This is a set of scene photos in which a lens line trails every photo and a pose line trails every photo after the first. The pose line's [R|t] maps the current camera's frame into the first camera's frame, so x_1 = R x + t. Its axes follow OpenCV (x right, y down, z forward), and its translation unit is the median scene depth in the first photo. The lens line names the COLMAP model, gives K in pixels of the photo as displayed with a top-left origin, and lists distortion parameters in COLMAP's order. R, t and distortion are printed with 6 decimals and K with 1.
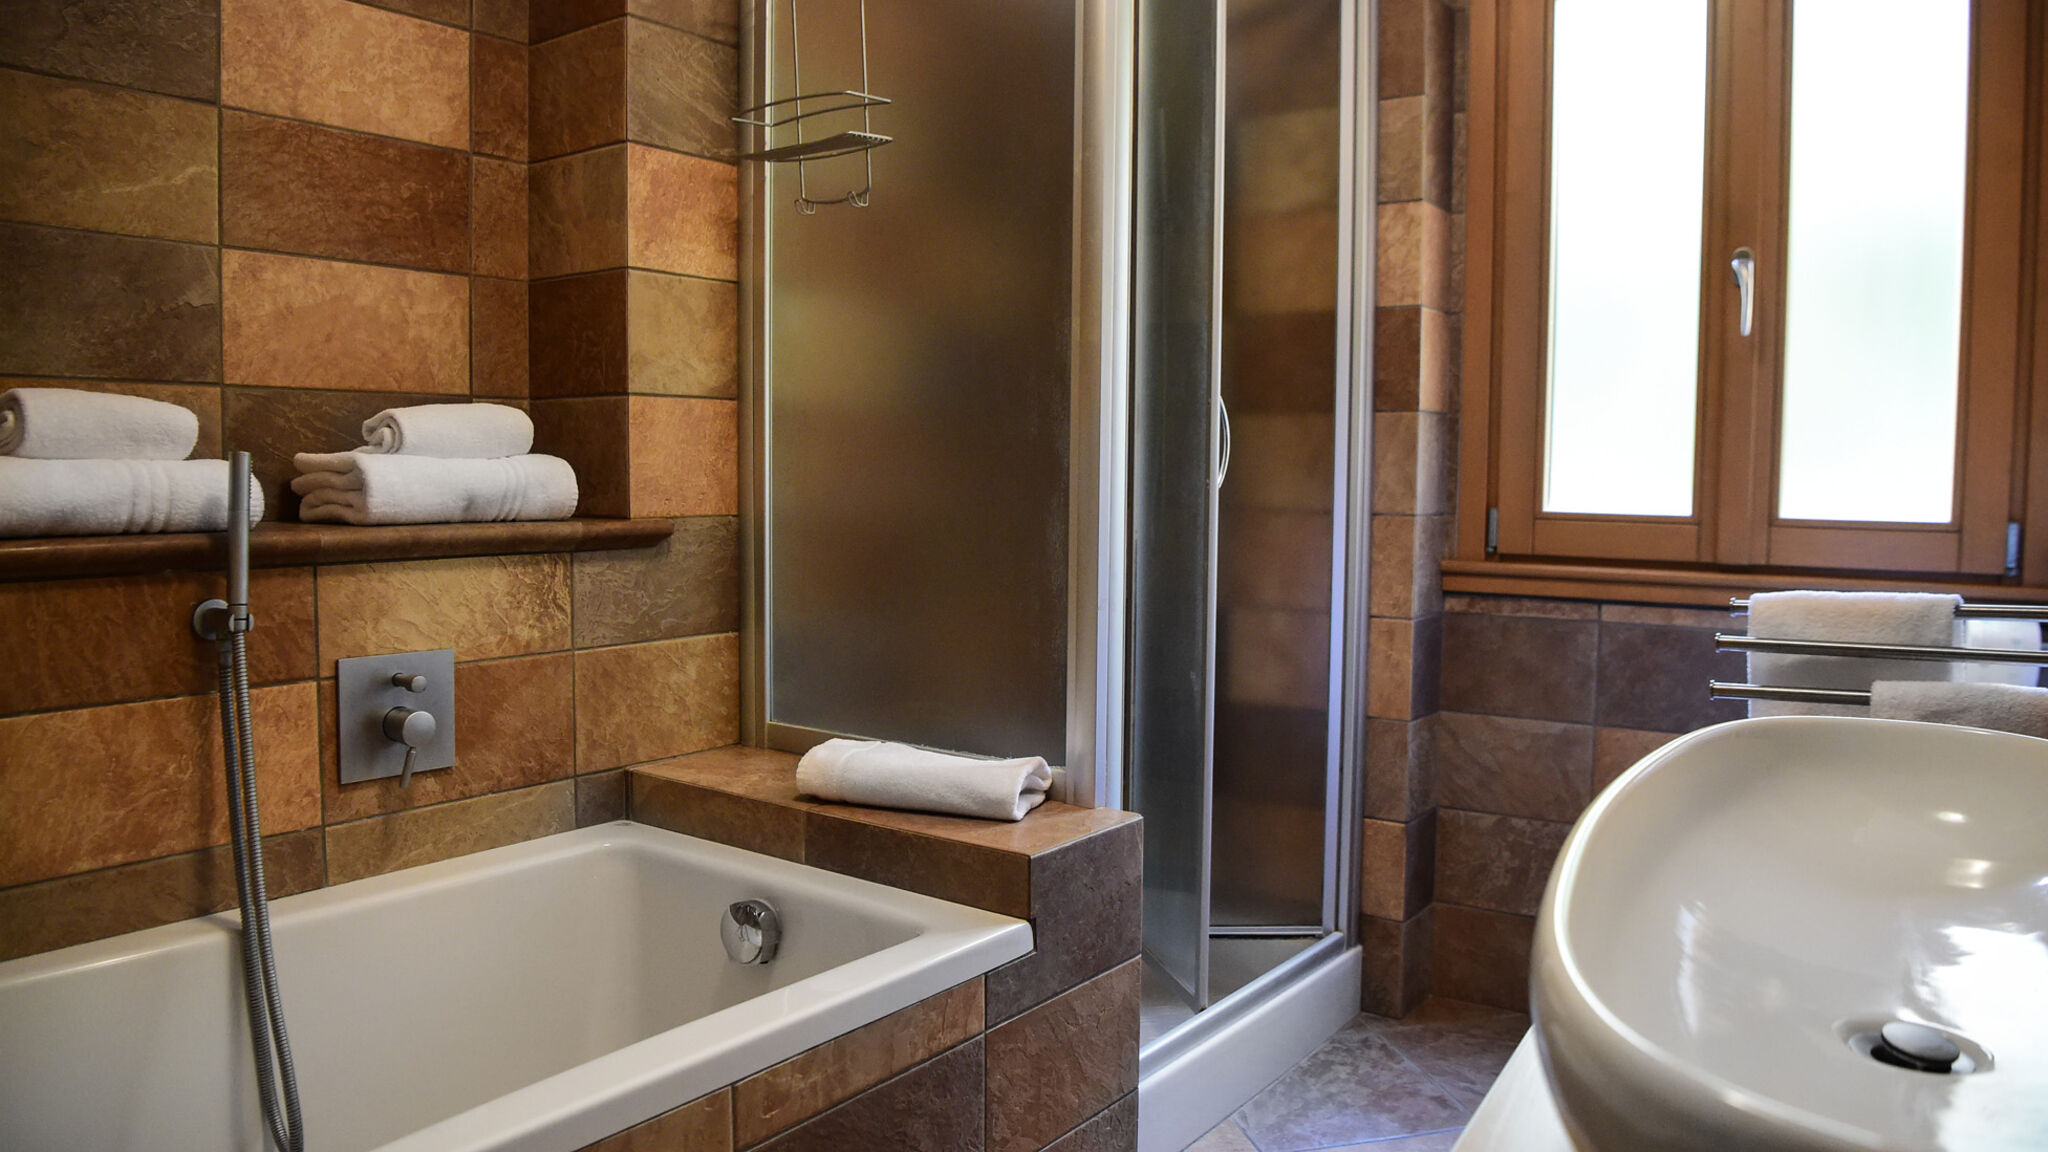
lens RADIAL K [[1432.4, 0, 1024.0], [0, 1432.4, 576.0], [0, 0, 1]] dist [-0.030151, -0.005301]
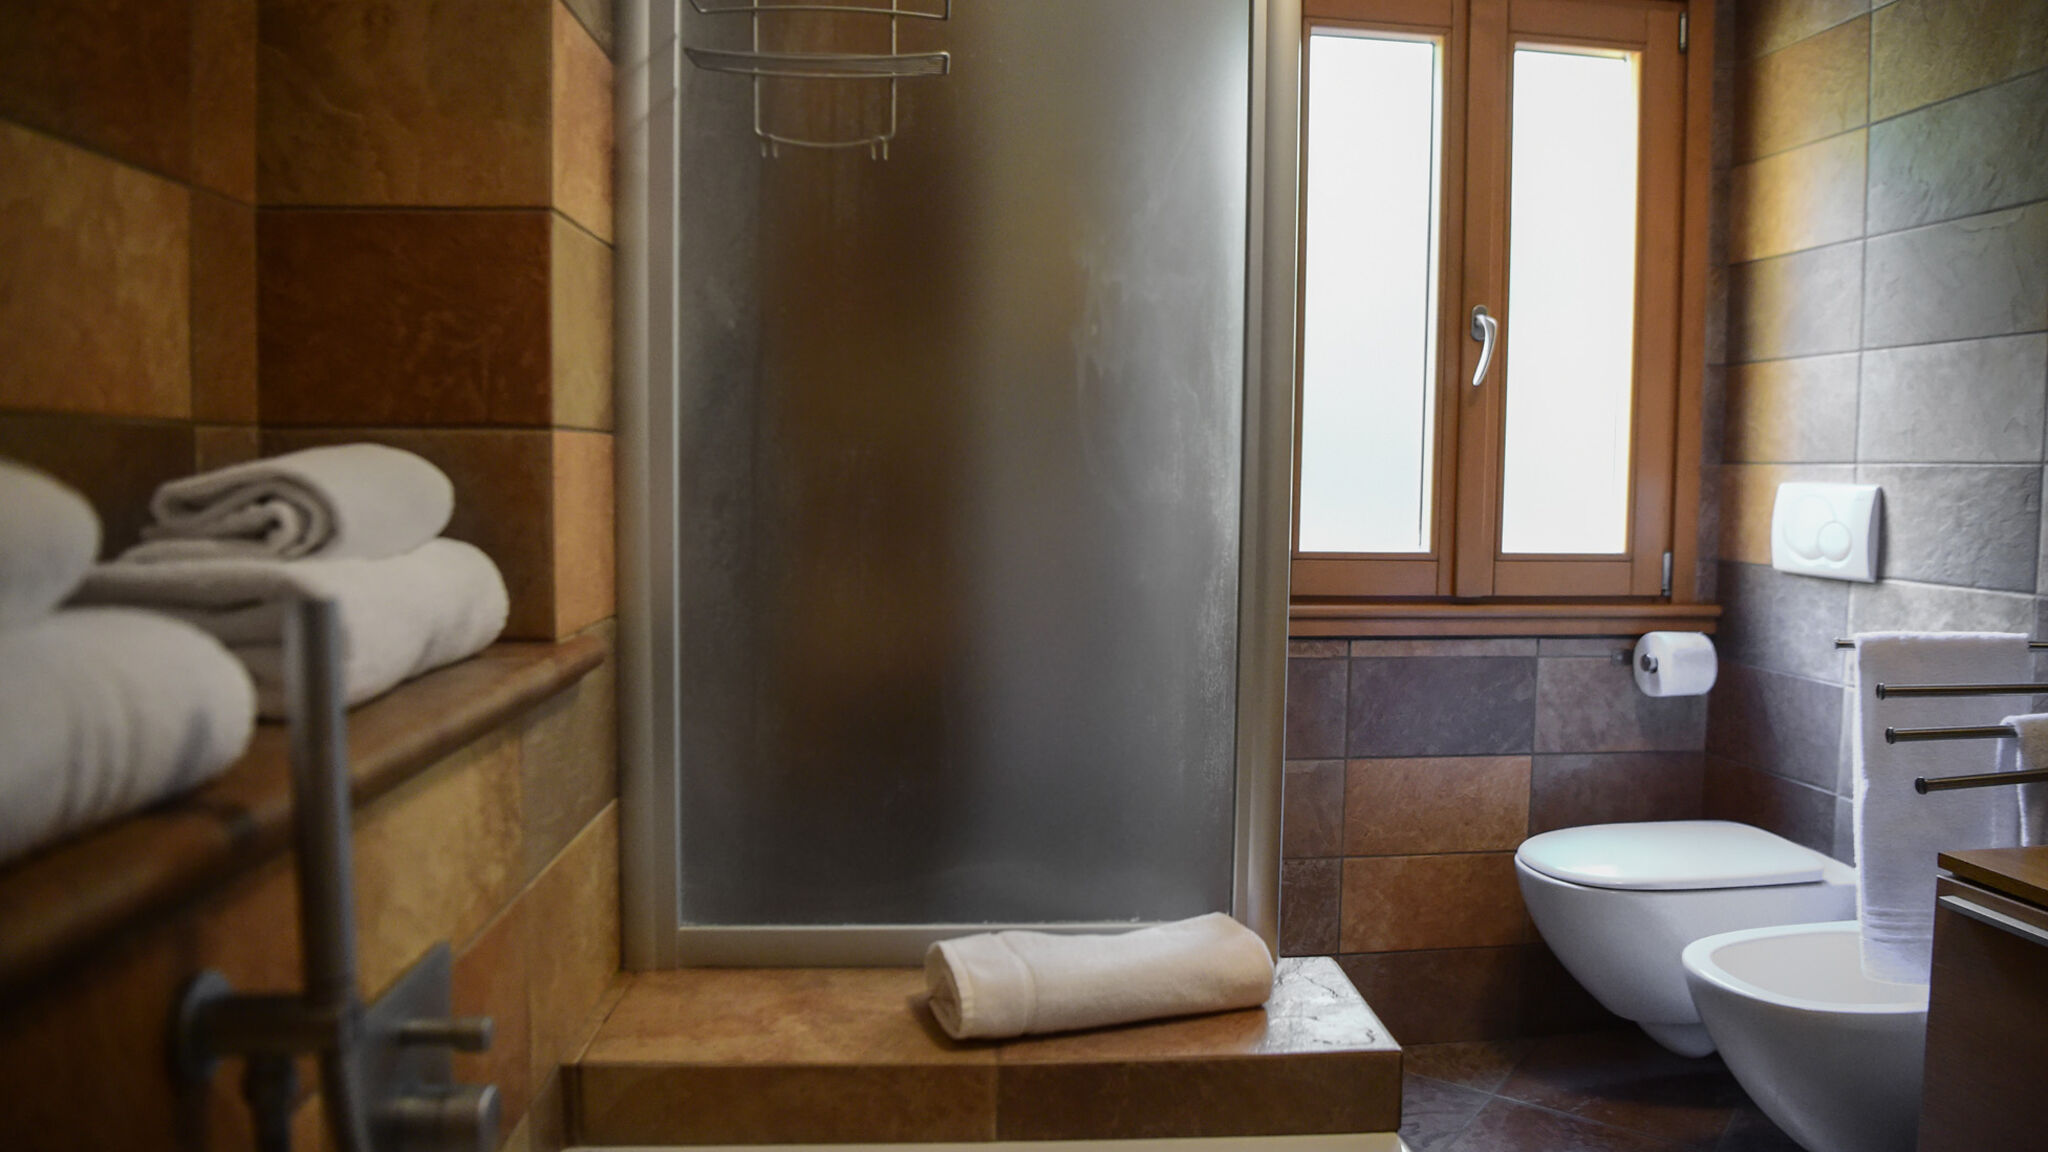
lens RADIAL K [[1432.4, 0, 1024.0], [0, 1432.4, 576.0], [0, 0, 1]] dist [-0.030151, -0.005301]
pose [[0.758243, -0.050100, 0.650044, -0.484904], [0.046142, 0.998667, 0.023146, -0.067654], [-0.650337, 0.012444, 0.759544, 0.411722]]
